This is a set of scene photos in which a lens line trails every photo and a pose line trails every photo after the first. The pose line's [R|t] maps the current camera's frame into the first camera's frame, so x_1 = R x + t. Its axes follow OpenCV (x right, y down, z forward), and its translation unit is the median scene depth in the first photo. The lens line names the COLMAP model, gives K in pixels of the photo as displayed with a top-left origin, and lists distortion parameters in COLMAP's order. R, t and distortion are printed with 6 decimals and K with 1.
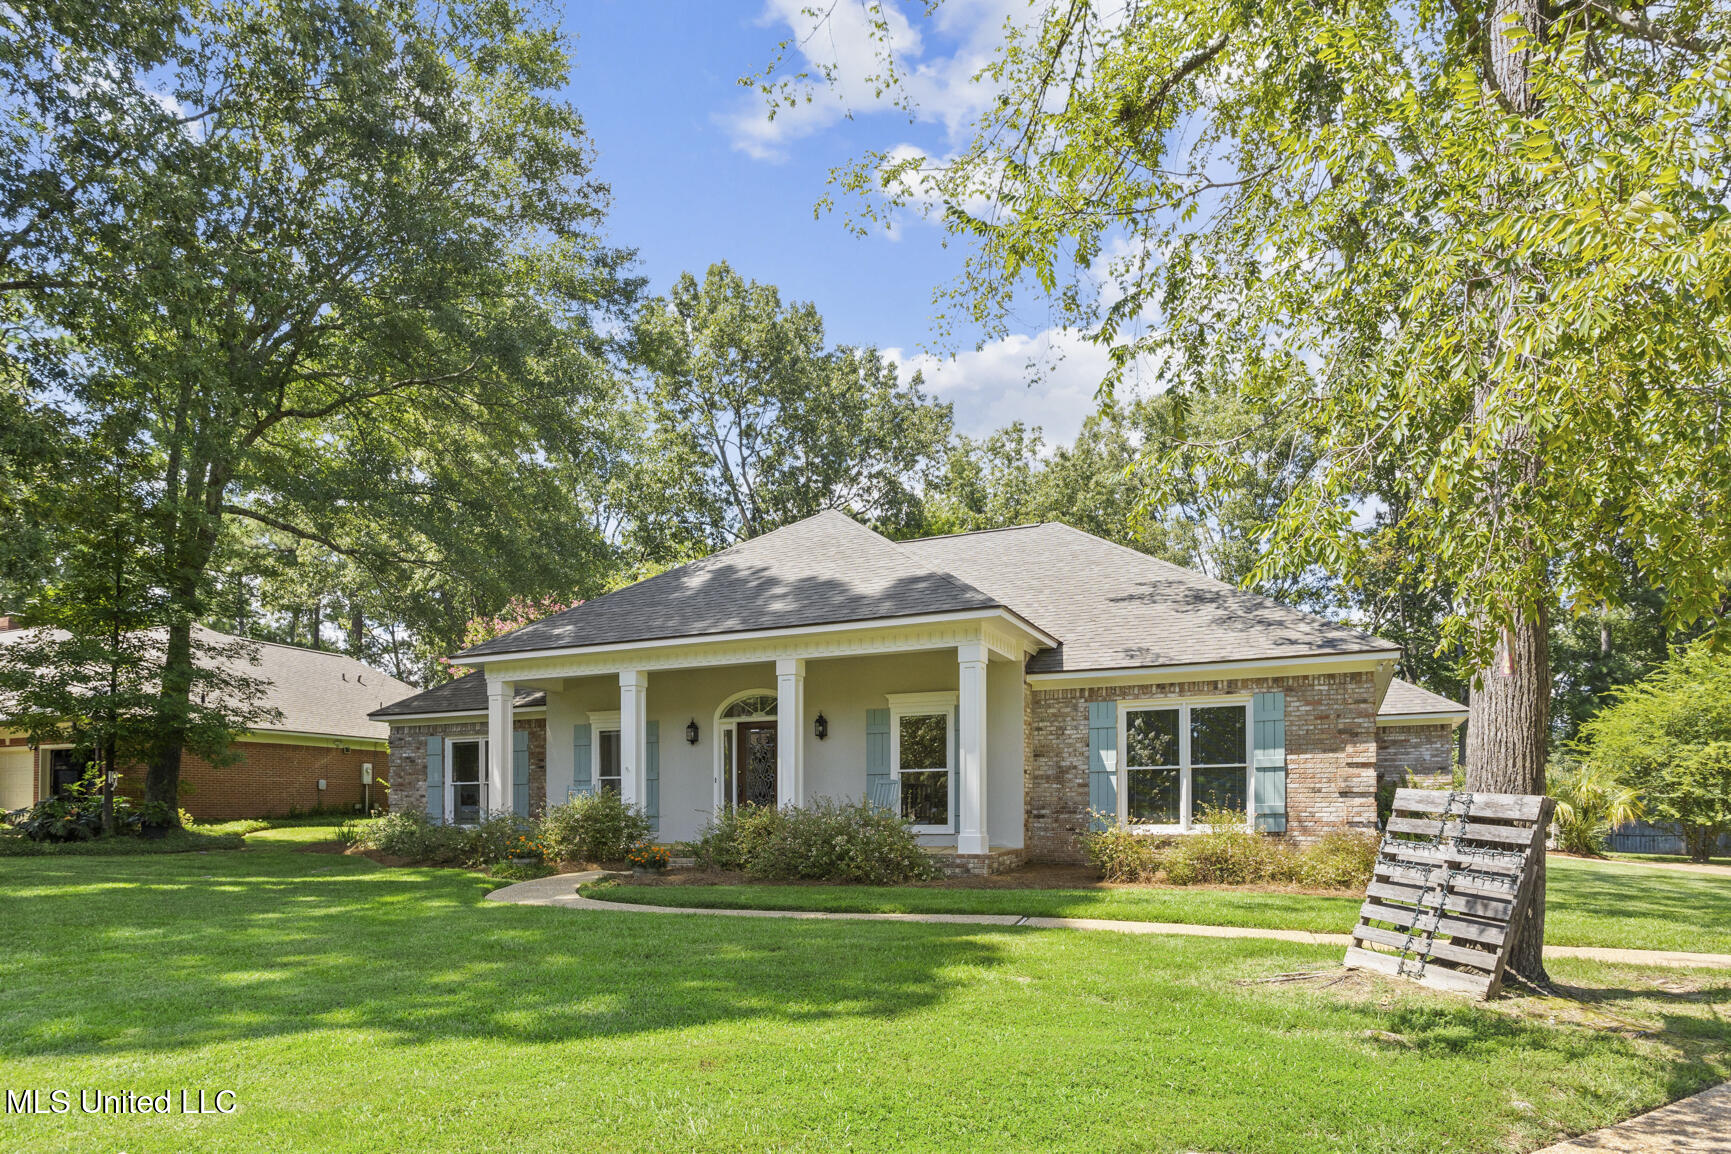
lens RADIAL K [[1022.1, 0, 871.7], [0, 1022.1, 819.5], [0, 0, 1]] dist [0.001201, 0.000311]
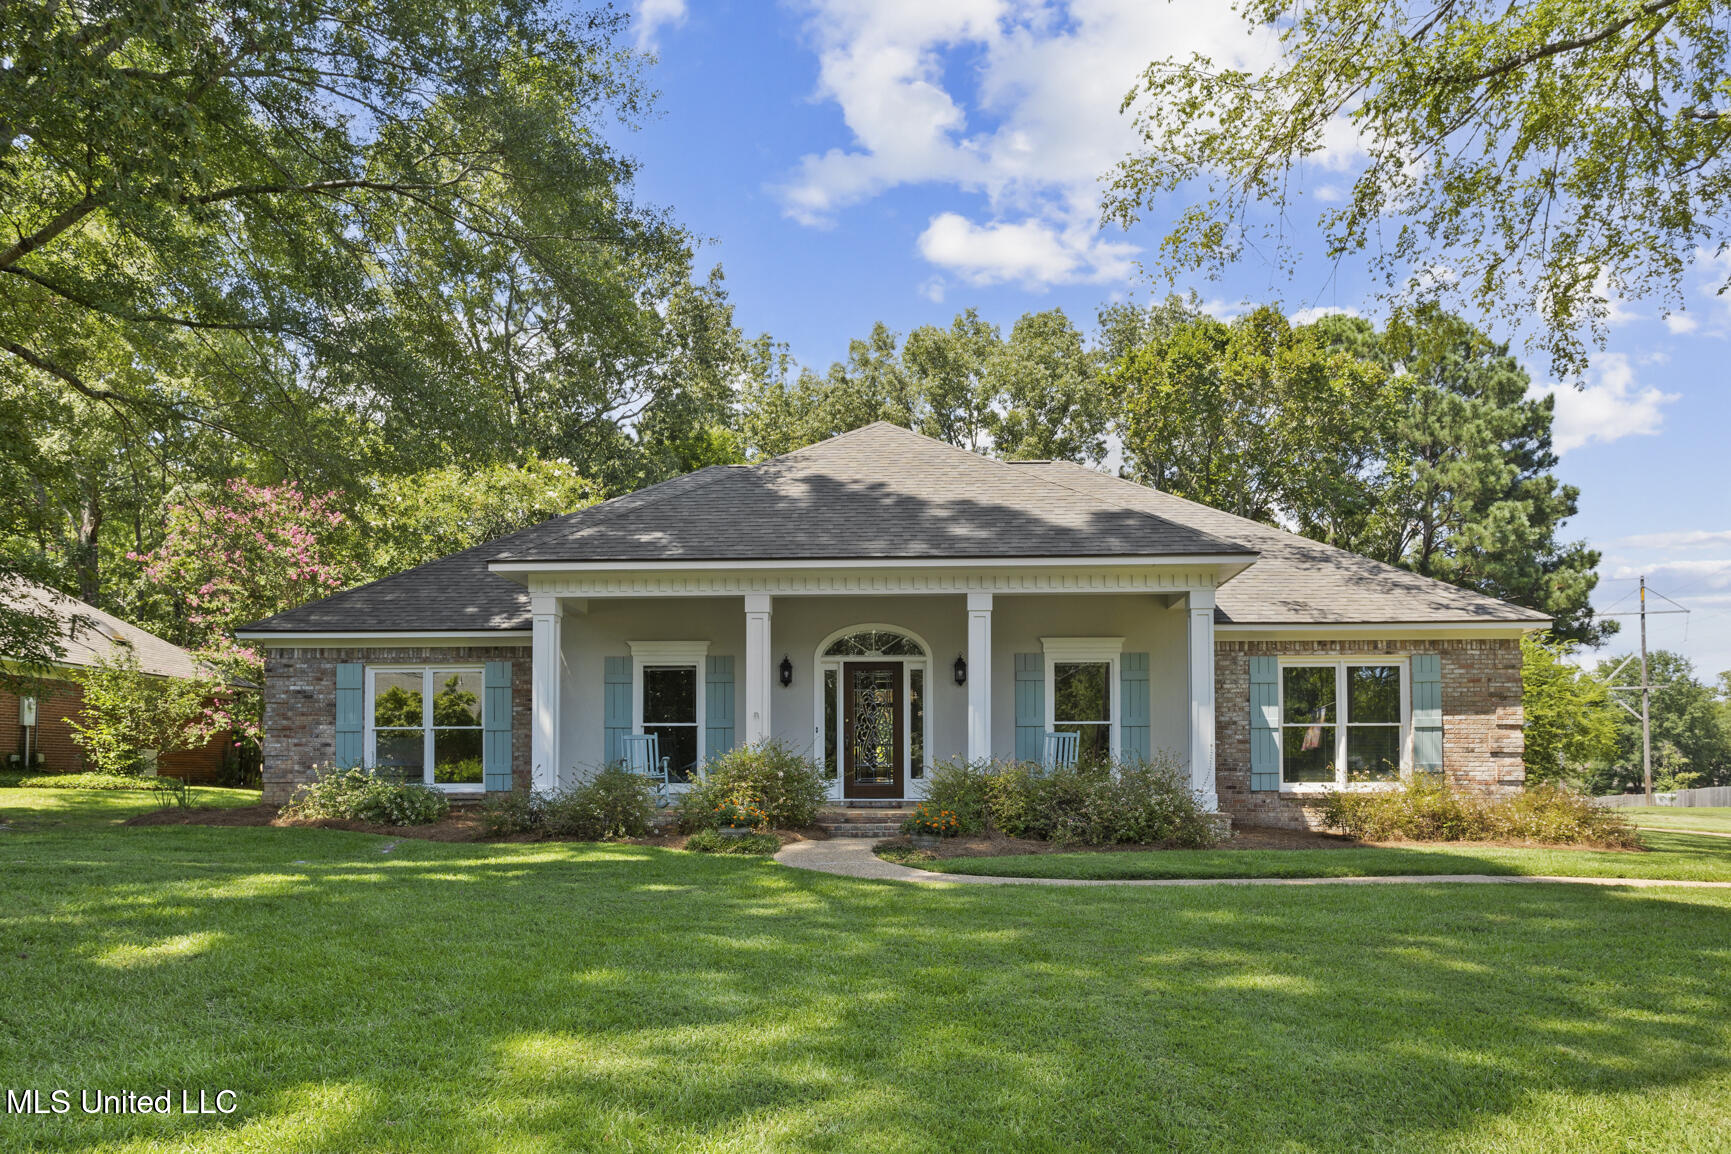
lens RADIAL K [[1125.3, 0, 884.3], [0, 1125.3, 756.2], [0, 0, 1]] dist [-0.004018, 0.001902]
pose [[0.932388, 0.007942, 0.361371, -0.503450], [-0.003385, 0.999907, -0.013239, -0.004821], [-0.361443, 0.011121, 0.932328, 0.136317]]
